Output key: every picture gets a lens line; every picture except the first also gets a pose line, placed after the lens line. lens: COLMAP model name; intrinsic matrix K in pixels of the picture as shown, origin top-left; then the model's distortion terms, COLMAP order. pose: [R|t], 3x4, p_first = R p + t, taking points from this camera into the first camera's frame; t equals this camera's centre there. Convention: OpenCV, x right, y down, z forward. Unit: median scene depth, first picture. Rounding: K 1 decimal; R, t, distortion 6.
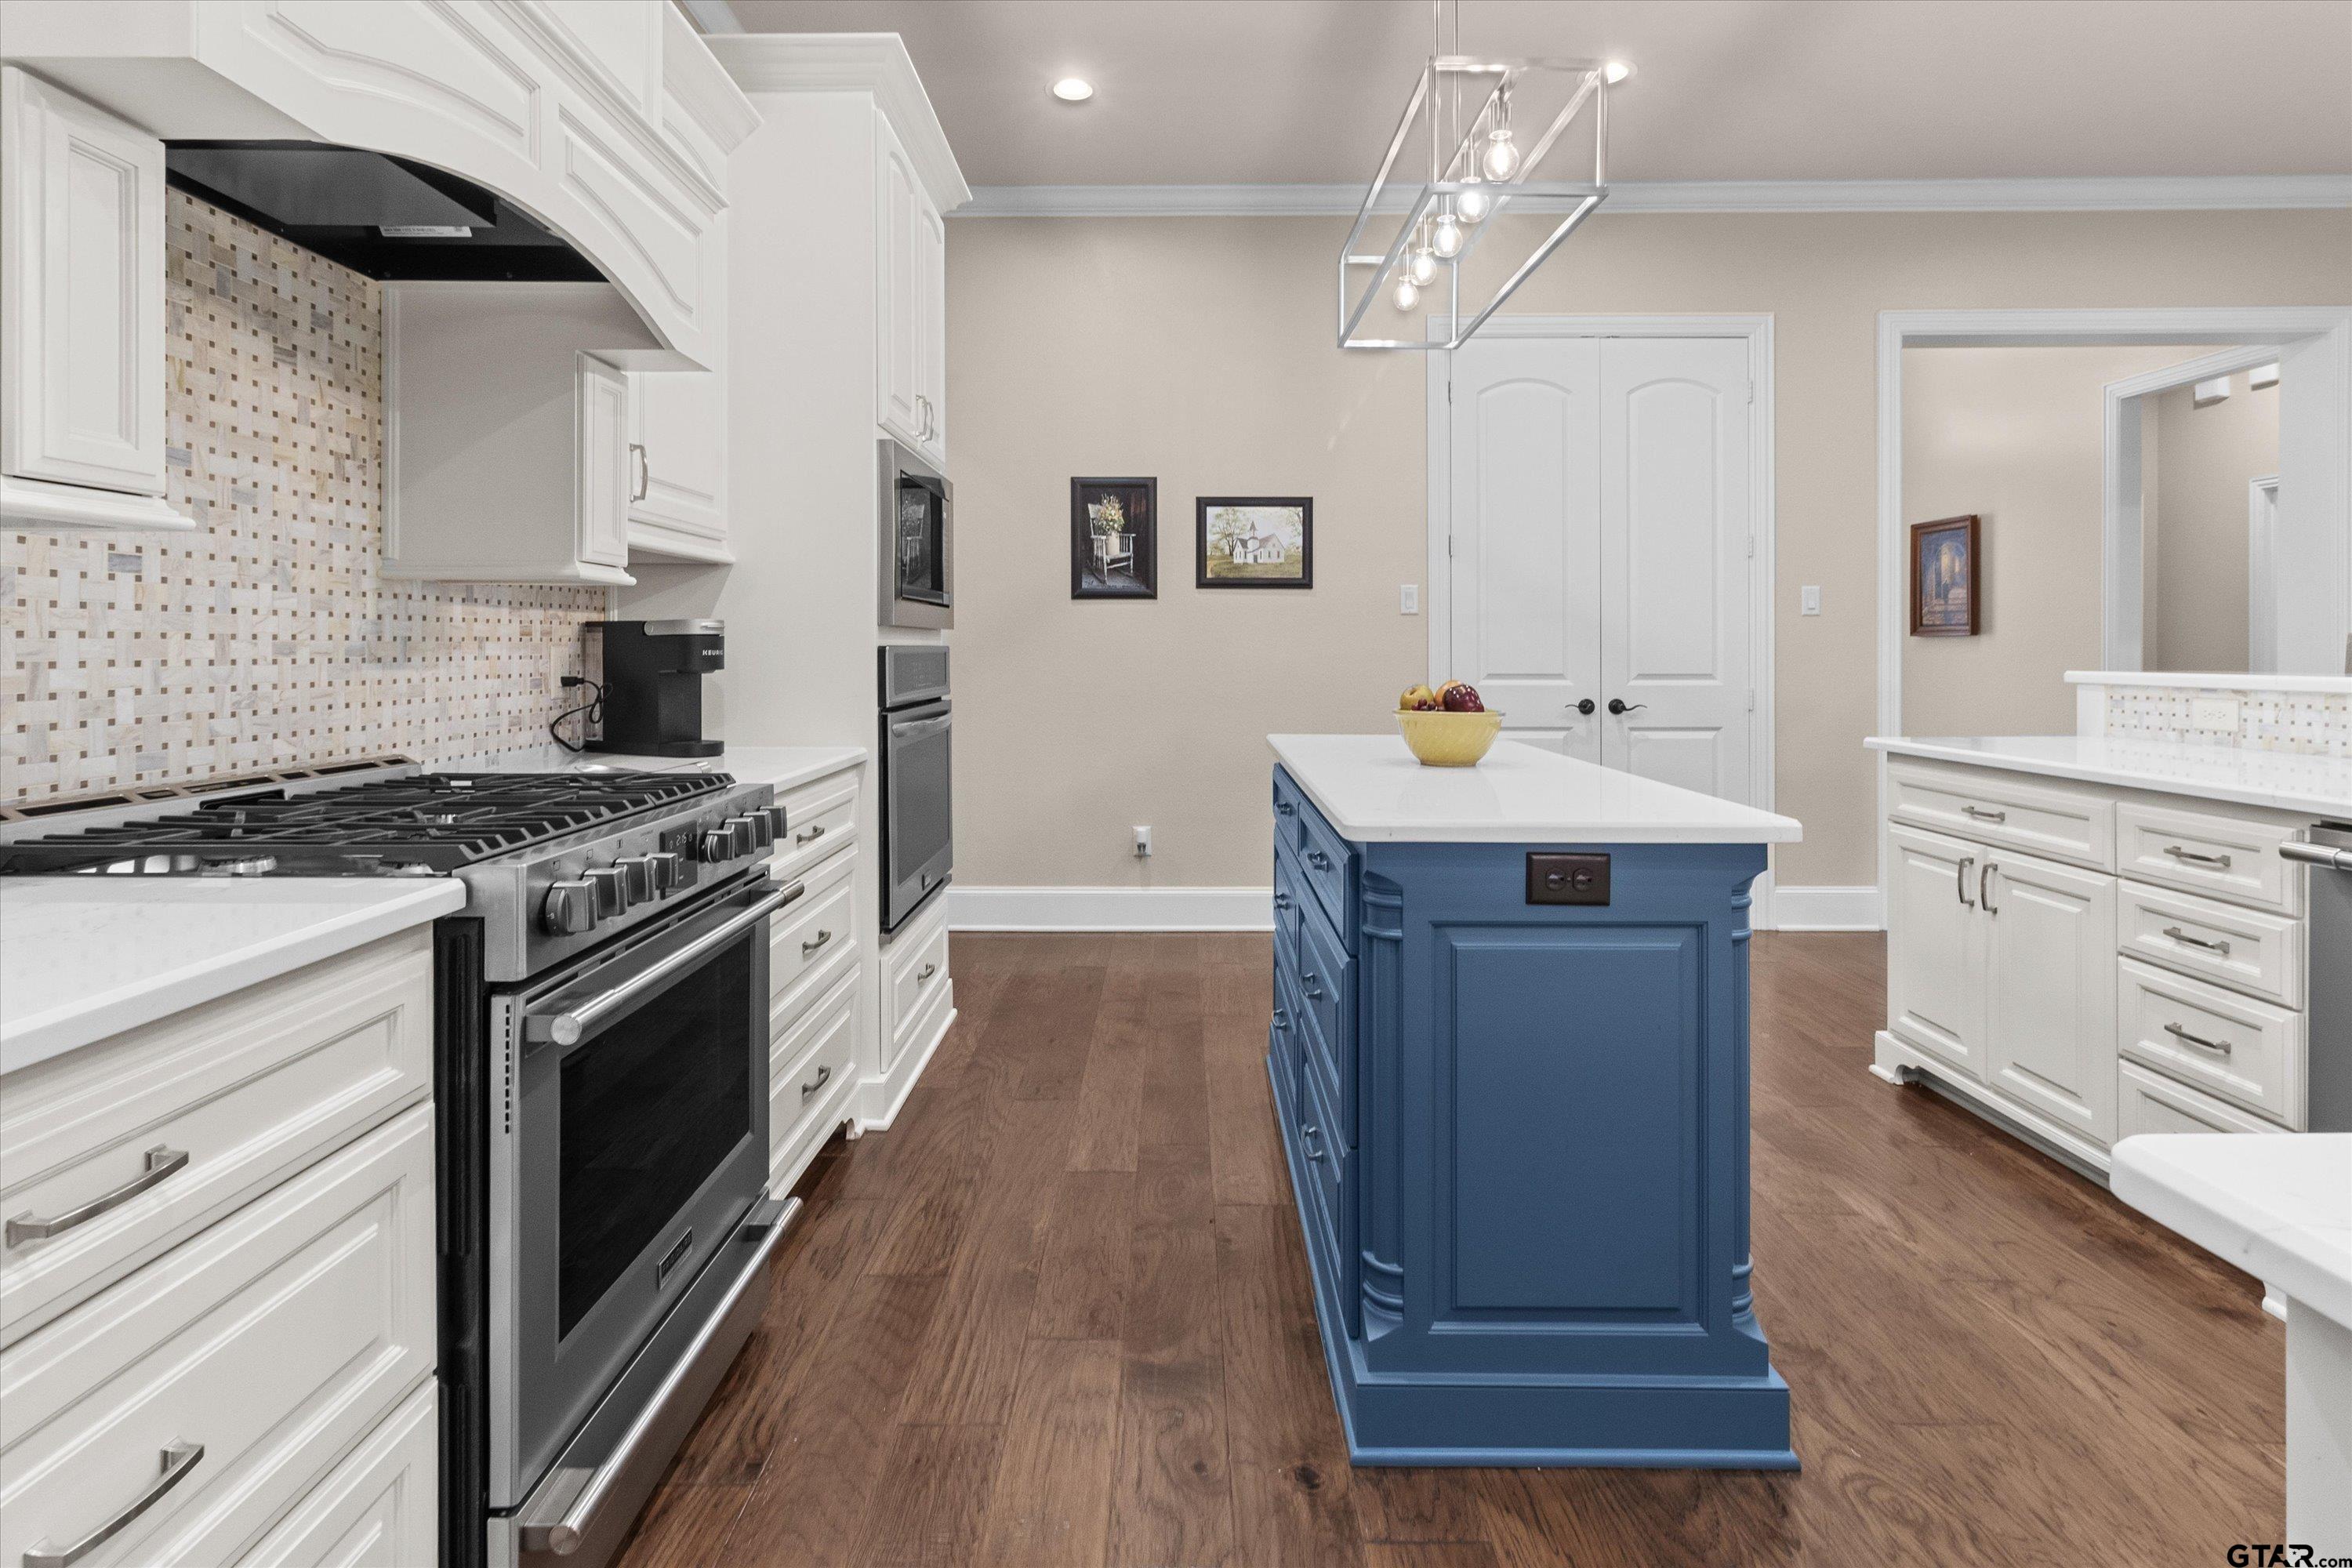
lens RADIAL K [[1130.7, 0, 1177.9], [0, 1130.7, 647.1], [0, 0, 1]] dist [0.002669, -0.000005]
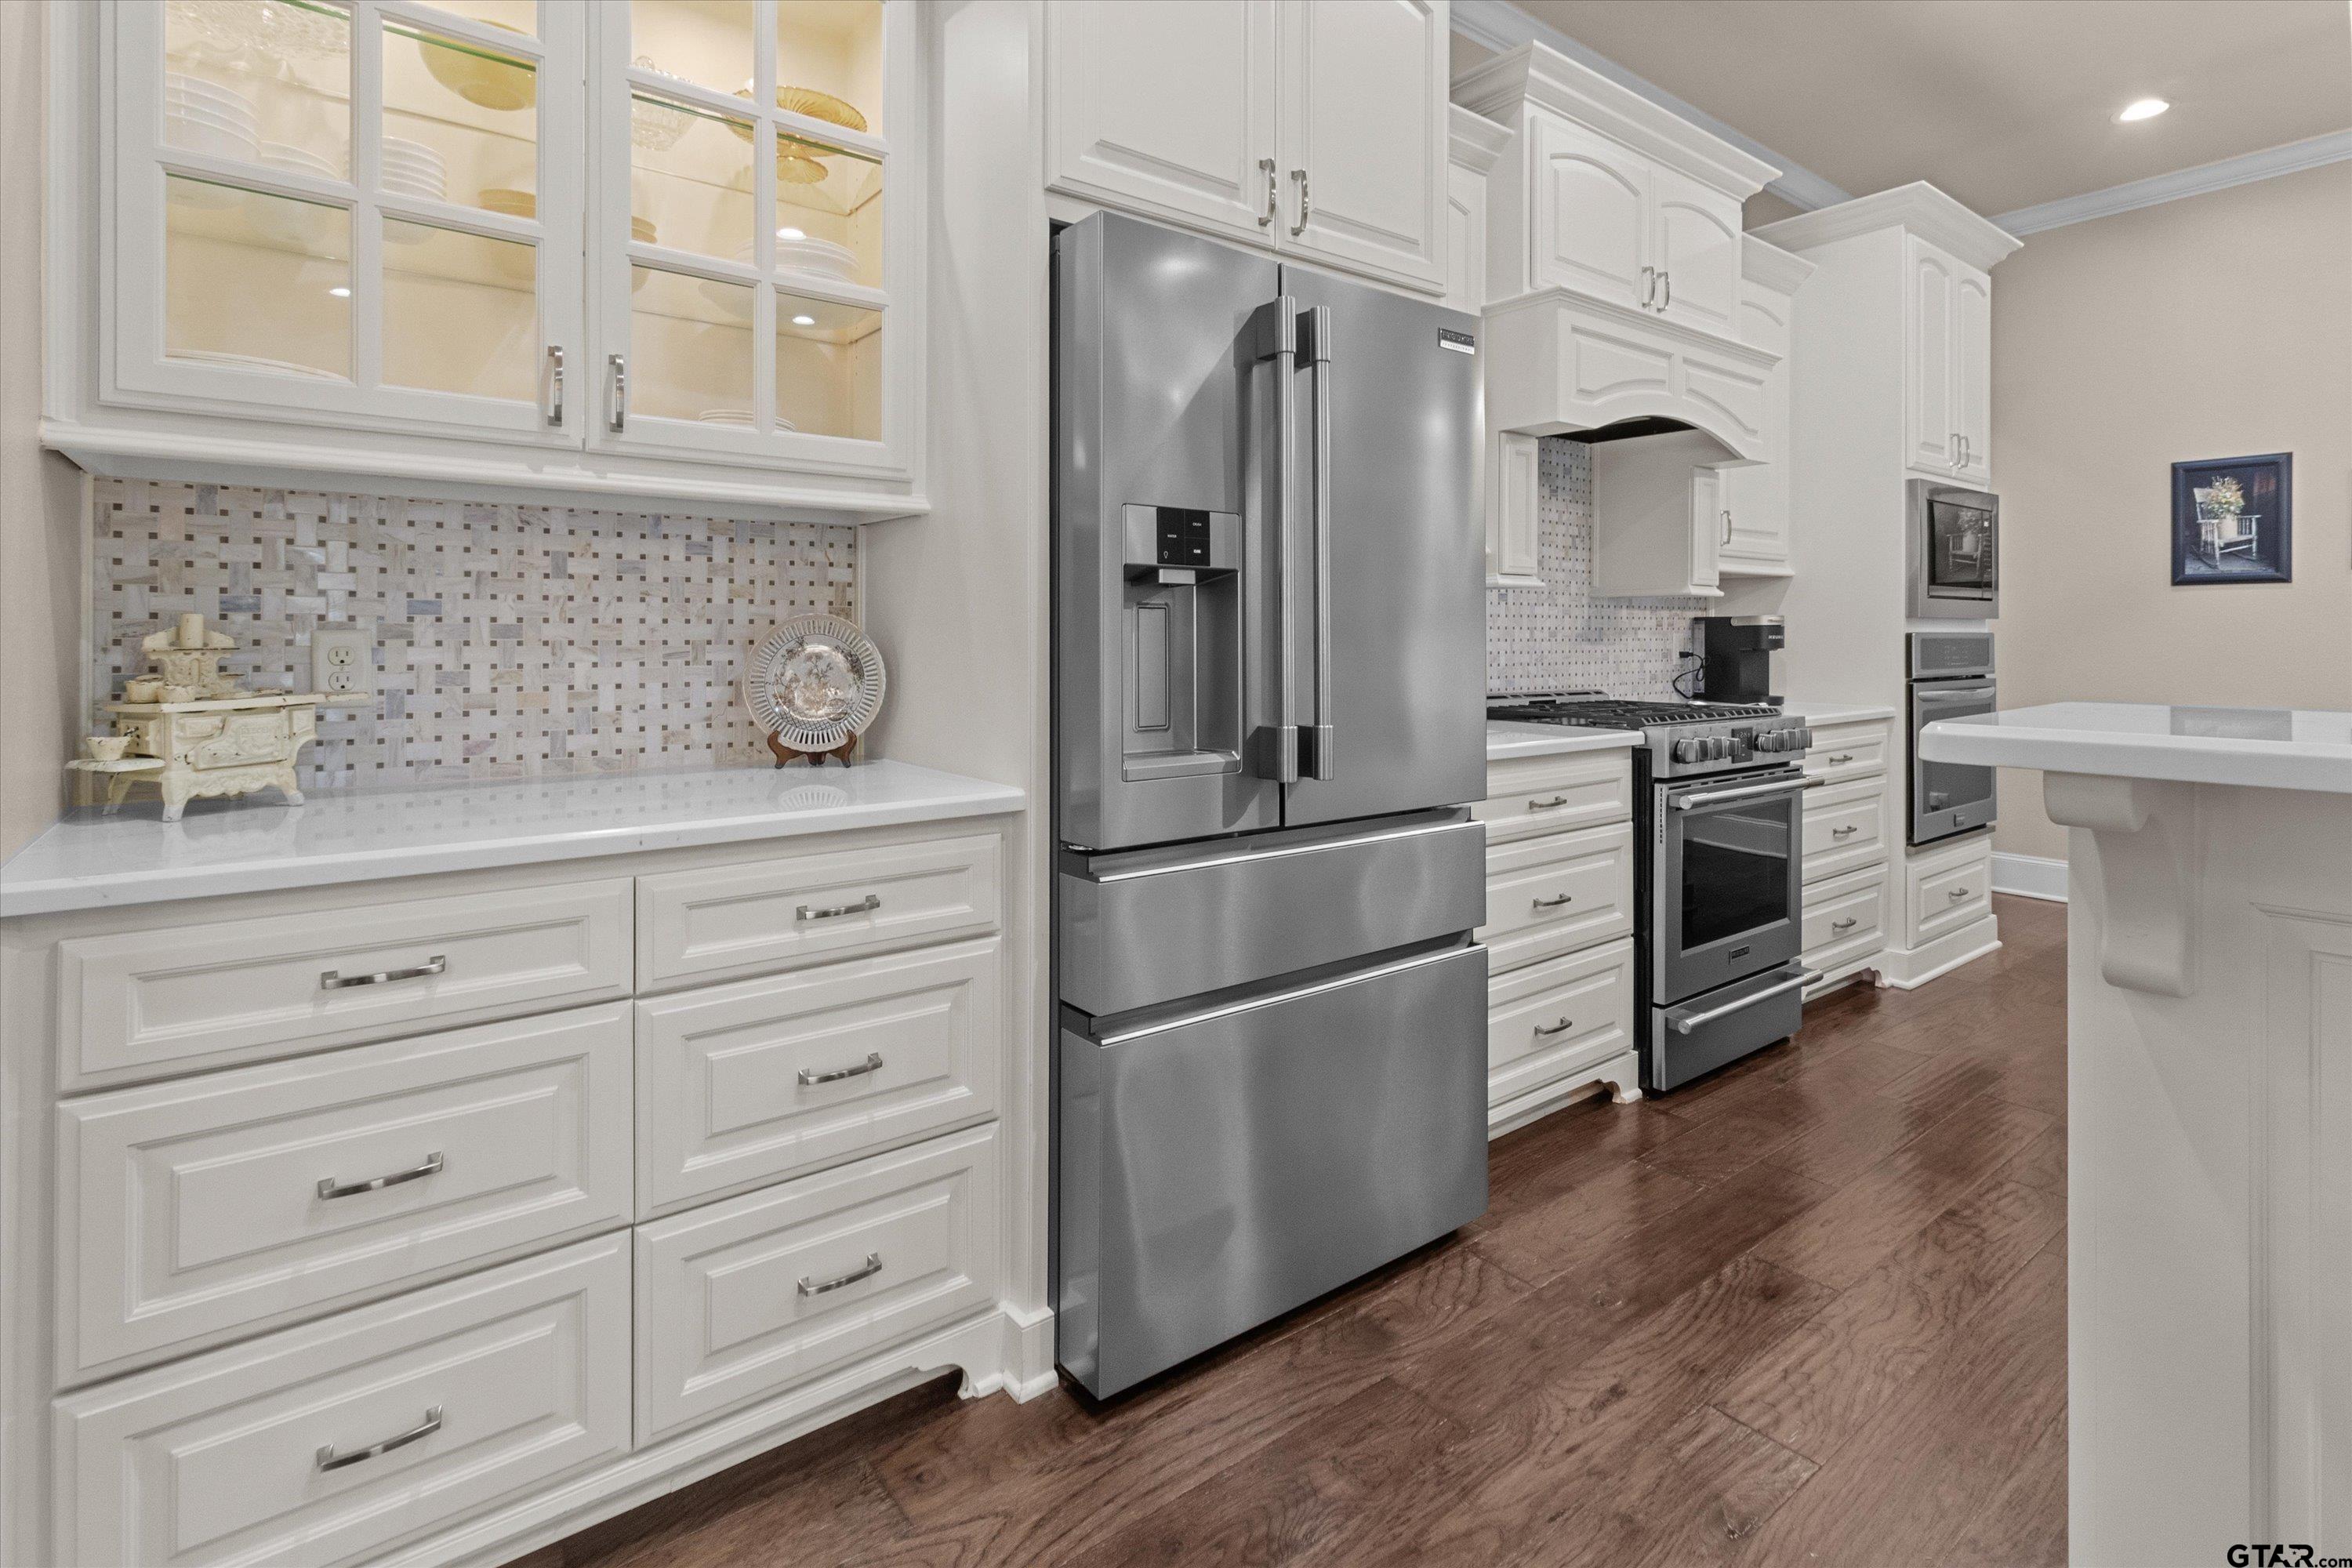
lens RADIAL K [[1130.7, 0, 1161.3], [0, 1130.7, 639.8], [0, 0, 1]] dist [0.002669, -0.000005]
pose [[0.604565, 0.006734, -0.796527, 0.367666], [-0.001568, 0.999972, 0.007264, -0.001451], [0.796554, -0.003142, 0.604559, -0.706387]]
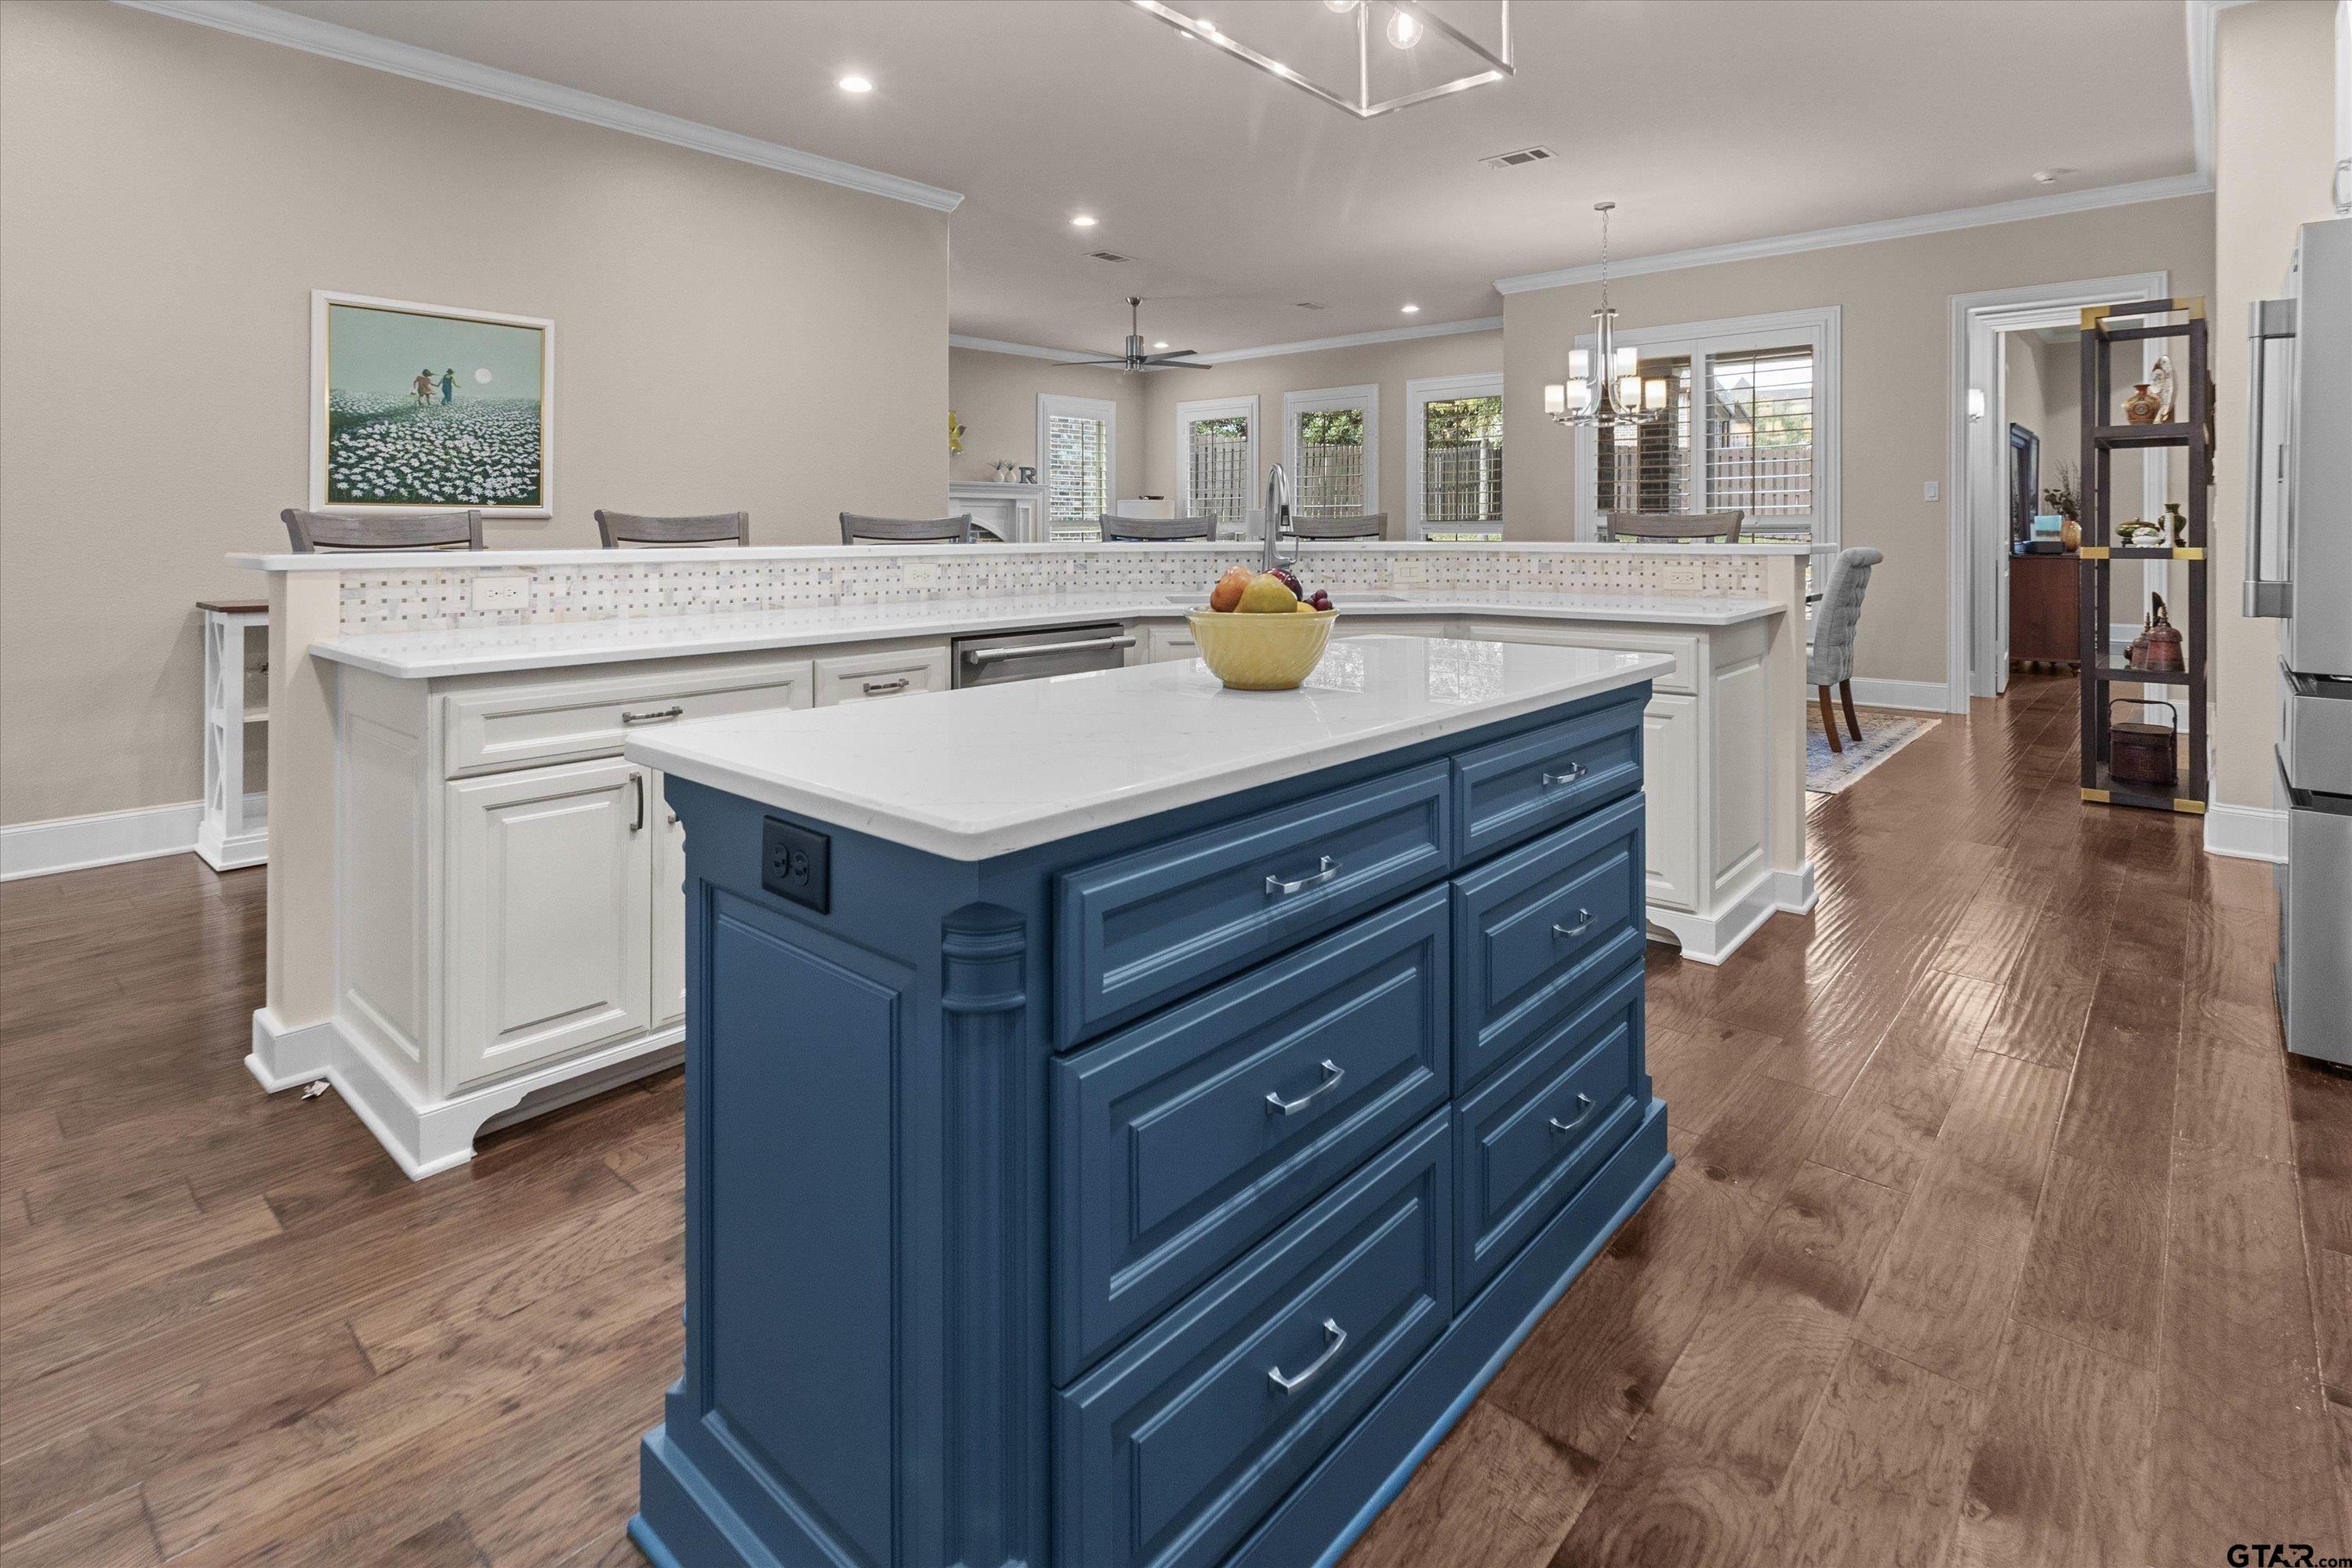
lens RADIAL K [[1130.7, 0, 1152.0], [0, 1130.7, 511.8], [0, 0, 1]] dist [0.002669, -0.000005]
pose [[-0.738420, 0.012764, 0.674220, -0.197460], [0.002939, 0.999872, -0.015711, 0.009333], [-0.674335, -0.009620, -0.738363, 1.808245]]
